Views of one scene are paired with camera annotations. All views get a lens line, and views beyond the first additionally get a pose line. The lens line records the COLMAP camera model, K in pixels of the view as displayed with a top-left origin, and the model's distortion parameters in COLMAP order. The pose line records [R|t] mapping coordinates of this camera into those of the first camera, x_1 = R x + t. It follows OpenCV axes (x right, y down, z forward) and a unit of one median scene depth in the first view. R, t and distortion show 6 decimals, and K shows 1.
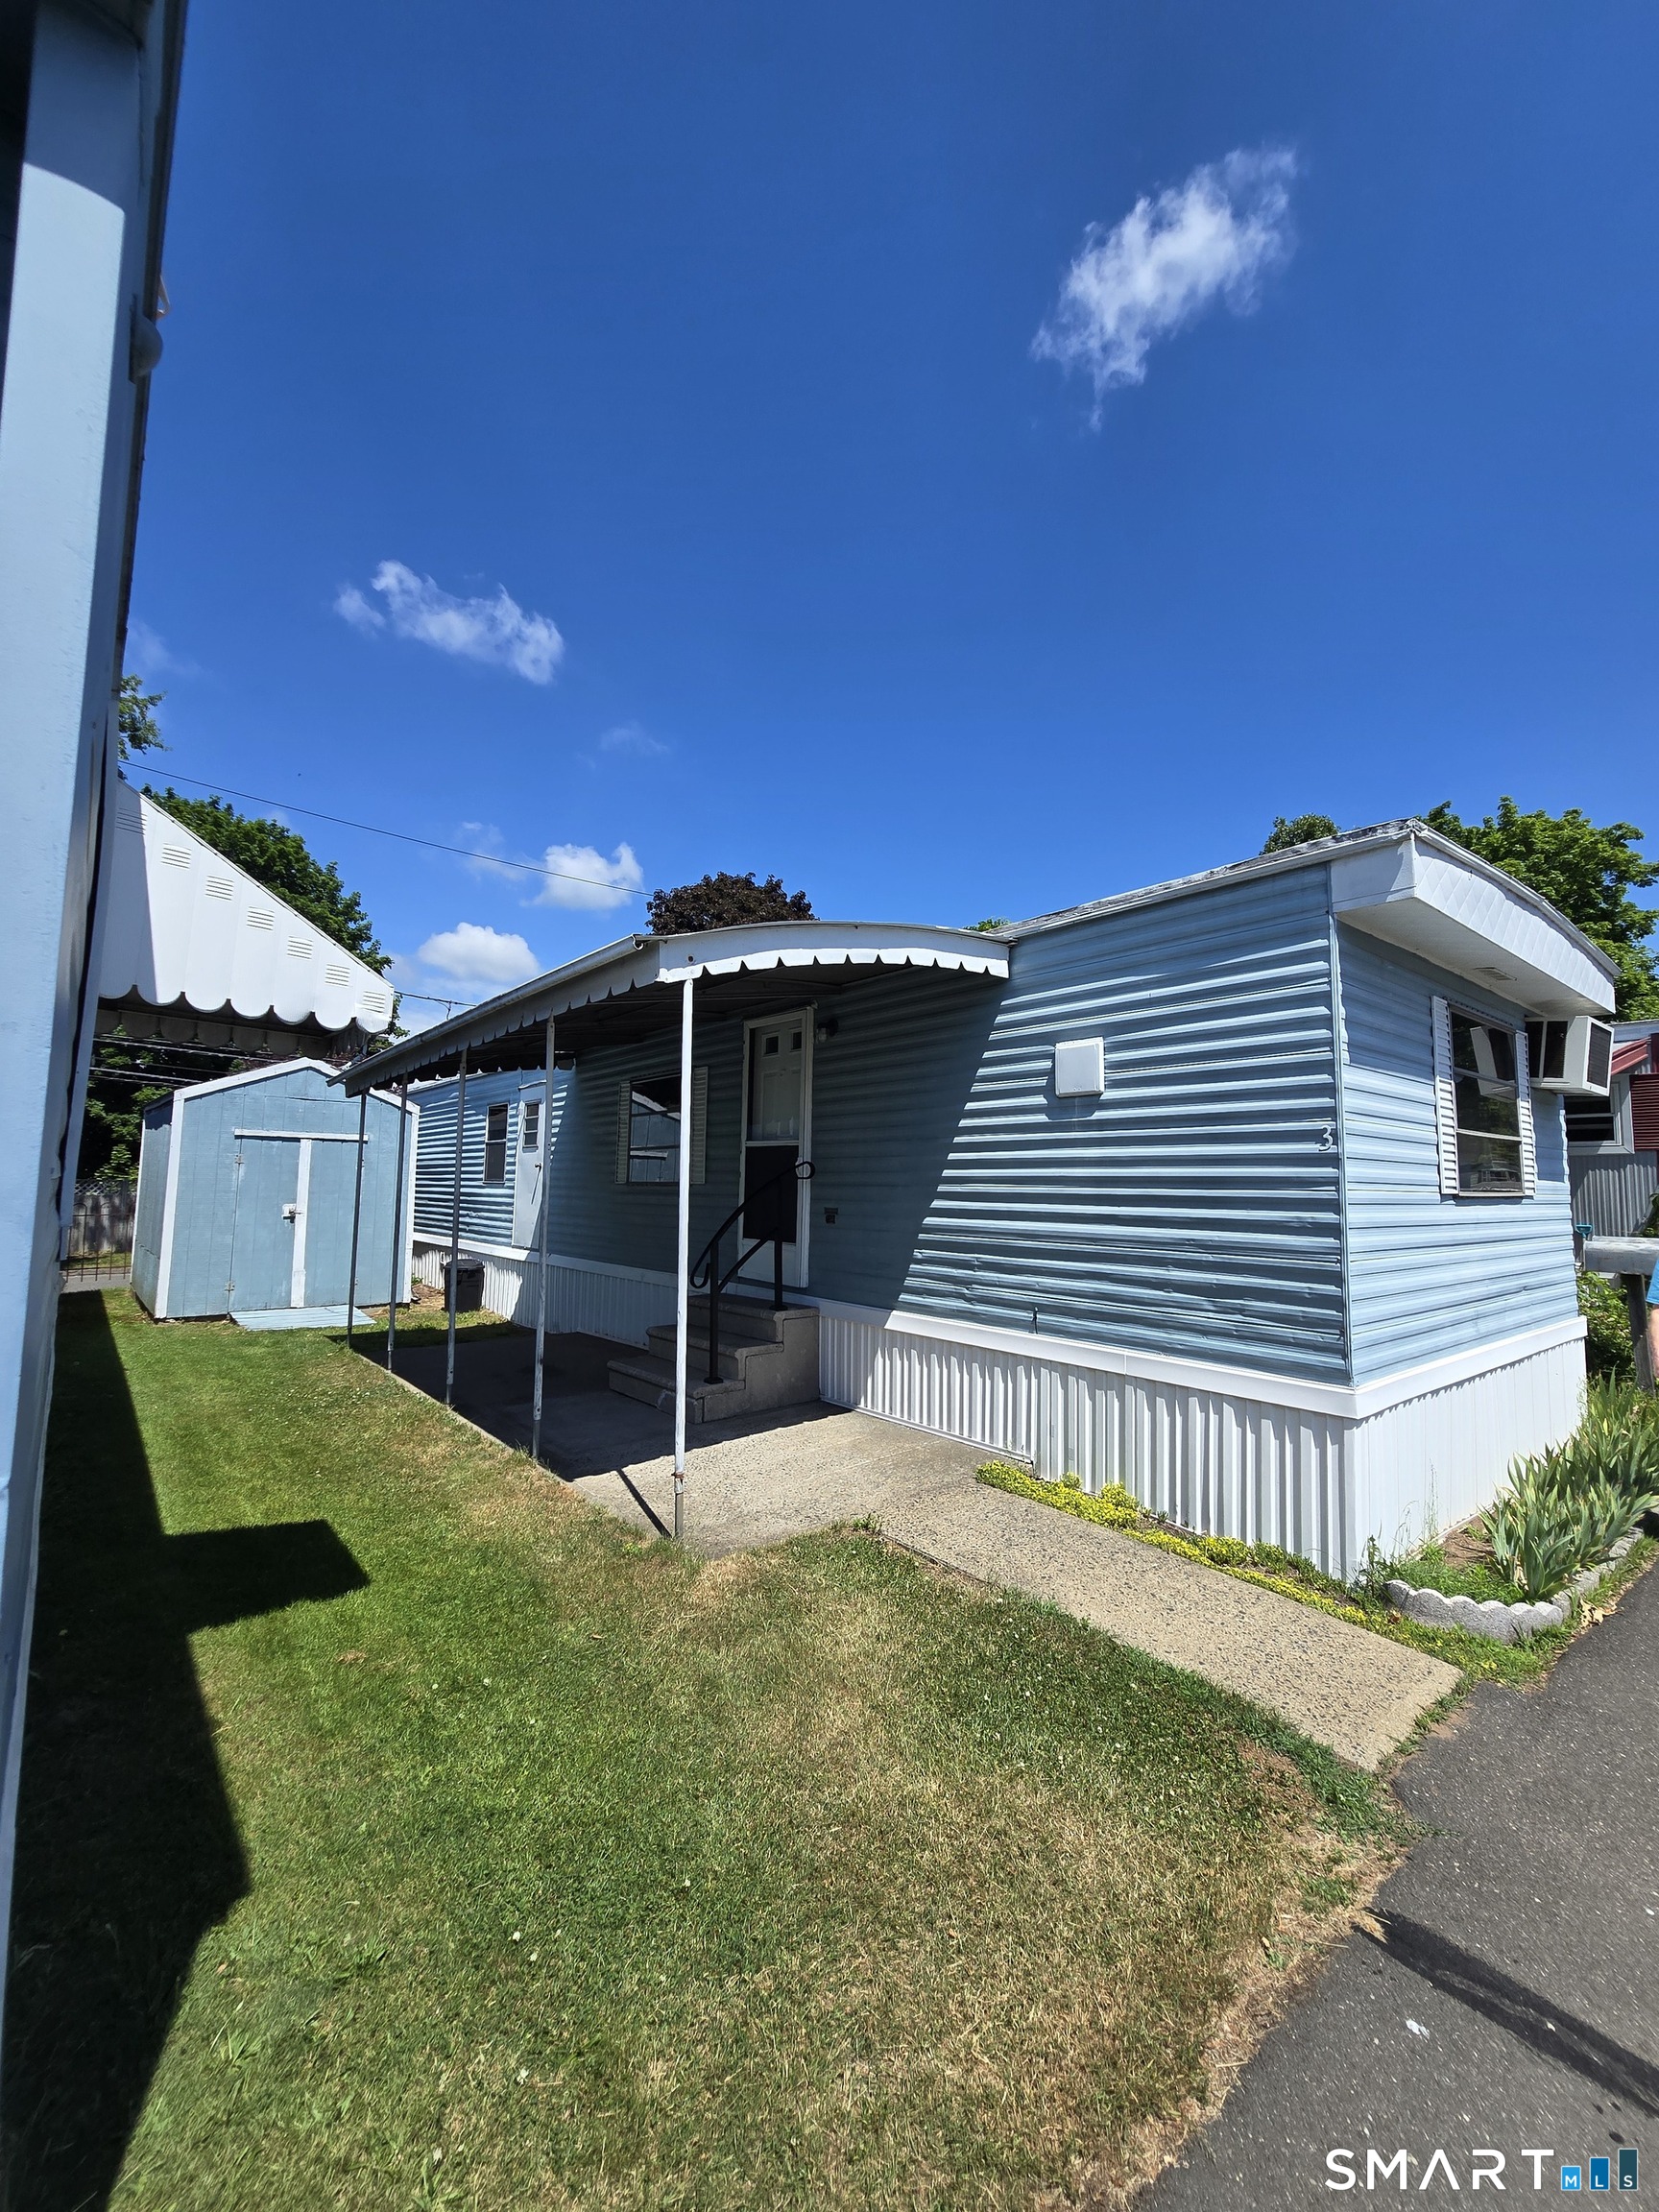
lens RADIAL K [[912.5, 0, 831.0], [0, 912.5, 1109.8], [0, 0, 1]] dist [-0.001425, -0.000005]
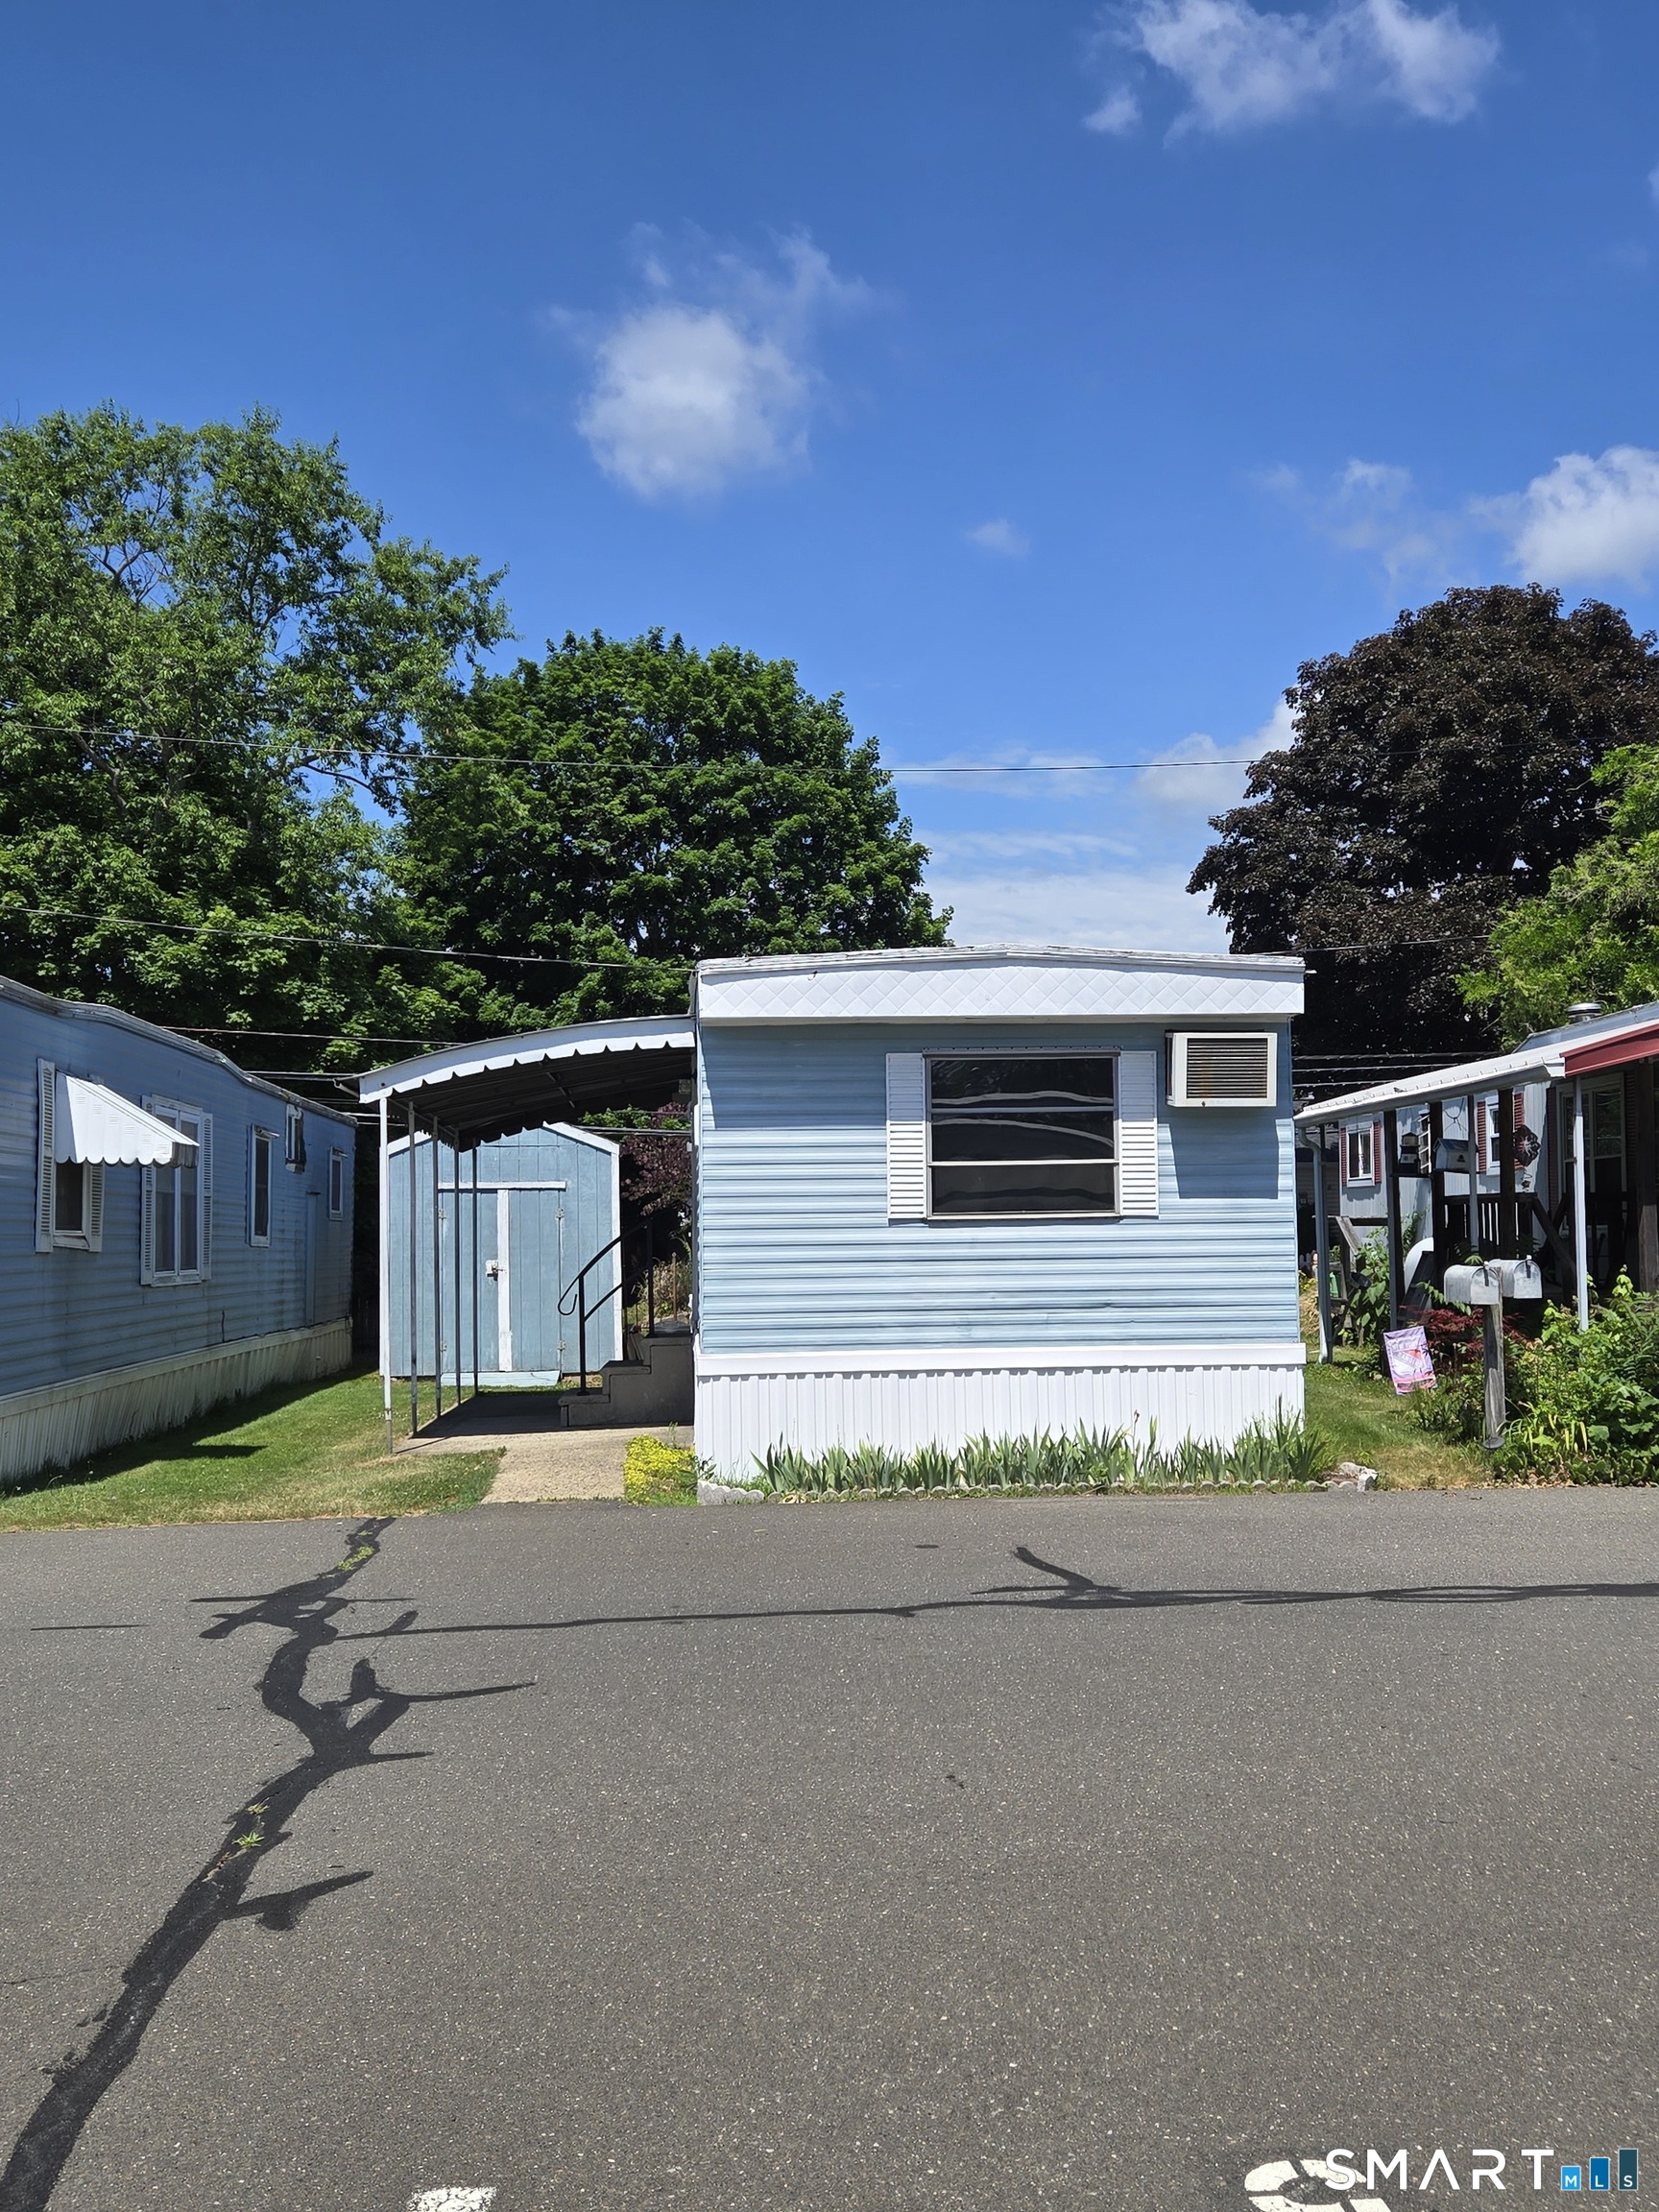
lens RADIAL K [[2080.6, 0, 829.5], [0, 2080.6, 1106.0], [0, 0, 1]] dist [0.109033, 0.001252]
pose [[0.821255, -0.062166, -0.567164, 1.735822], [0.074658, 0.997209, -0.001198, -0.047508], [0.565656, -0.041359, 0.823604, -1.050419]]
